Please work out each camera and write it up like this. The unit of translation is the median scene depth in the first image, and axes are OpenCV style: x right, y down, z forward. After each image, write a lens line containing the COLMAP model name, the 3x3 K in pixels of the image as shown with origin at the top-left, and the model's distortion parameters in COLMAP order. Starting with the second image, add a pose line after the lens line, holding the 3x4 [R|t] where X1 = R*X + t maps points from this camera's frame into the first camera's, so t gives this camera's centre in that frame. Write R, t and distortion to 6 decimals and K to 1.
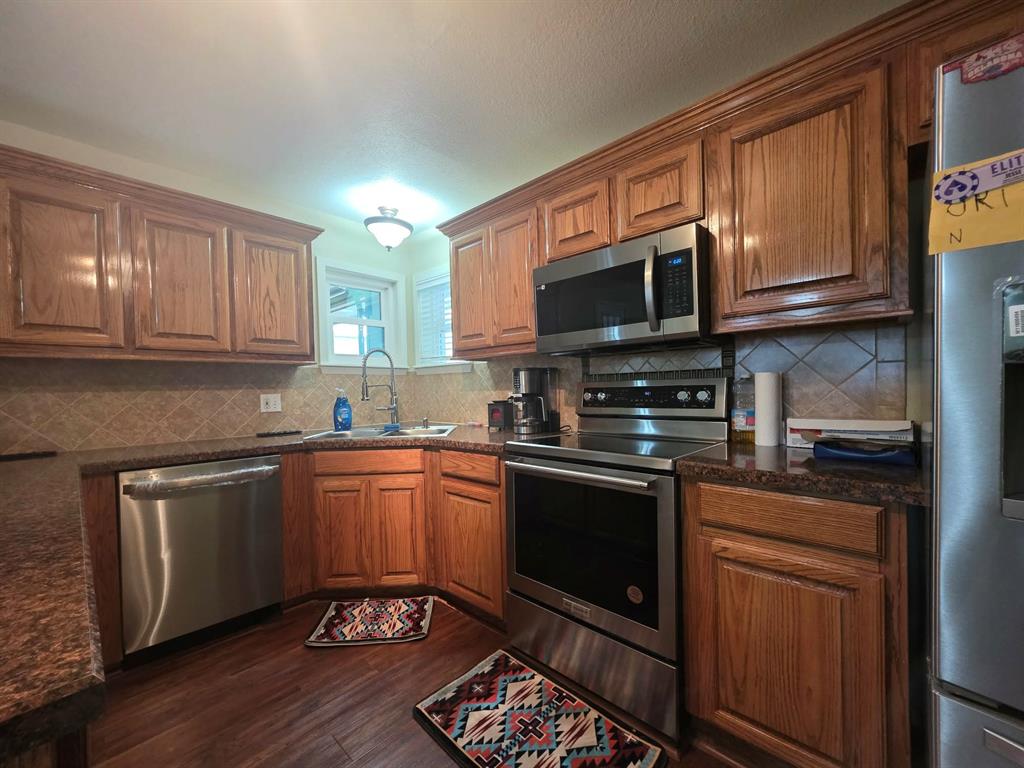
lens RADIAL K [[410.7, 0, 511.4], [0, 410.7, 394.7], [0, 0, 1]] dist [0.002927, -0.000415]
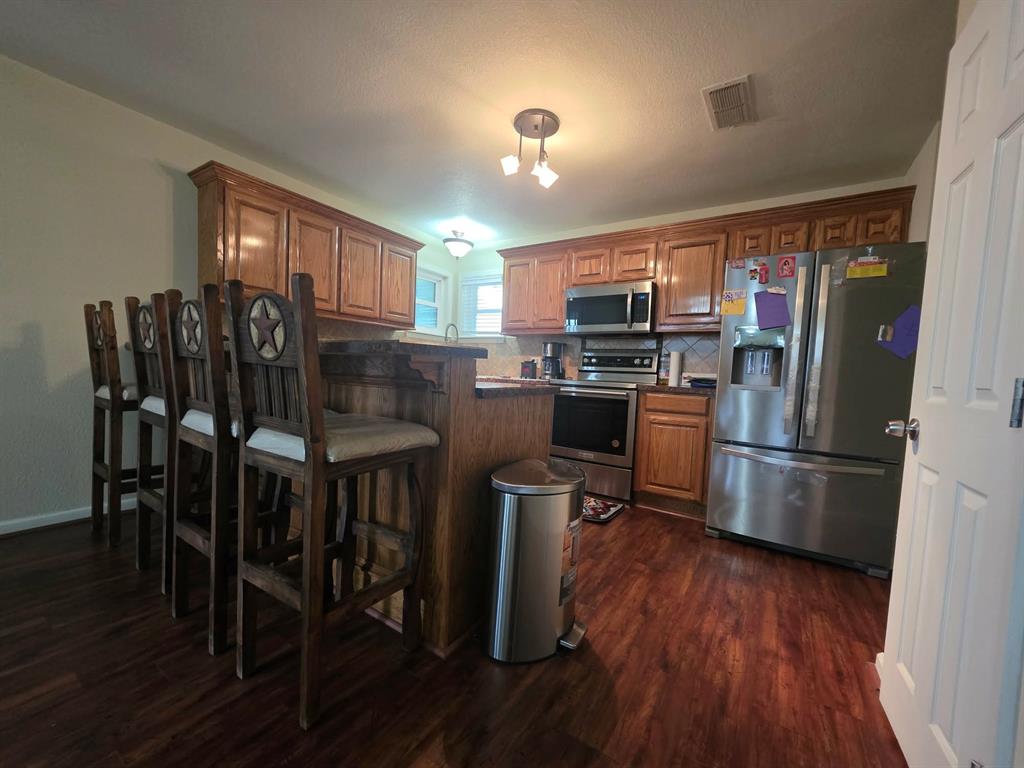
lens RADIAL K [[410.7, 0, 511.4], [0, 410.7, 394.7], [0, 0, 1]] dist [0.002927, -0.000415]
pose [[0.982923, 0.054951, 0.175622, -0.528332], [-0.062439, 0.997348, 0.037396, 0.127593], [-0.173101, -0.047723, 0.983747, -0.875231]]
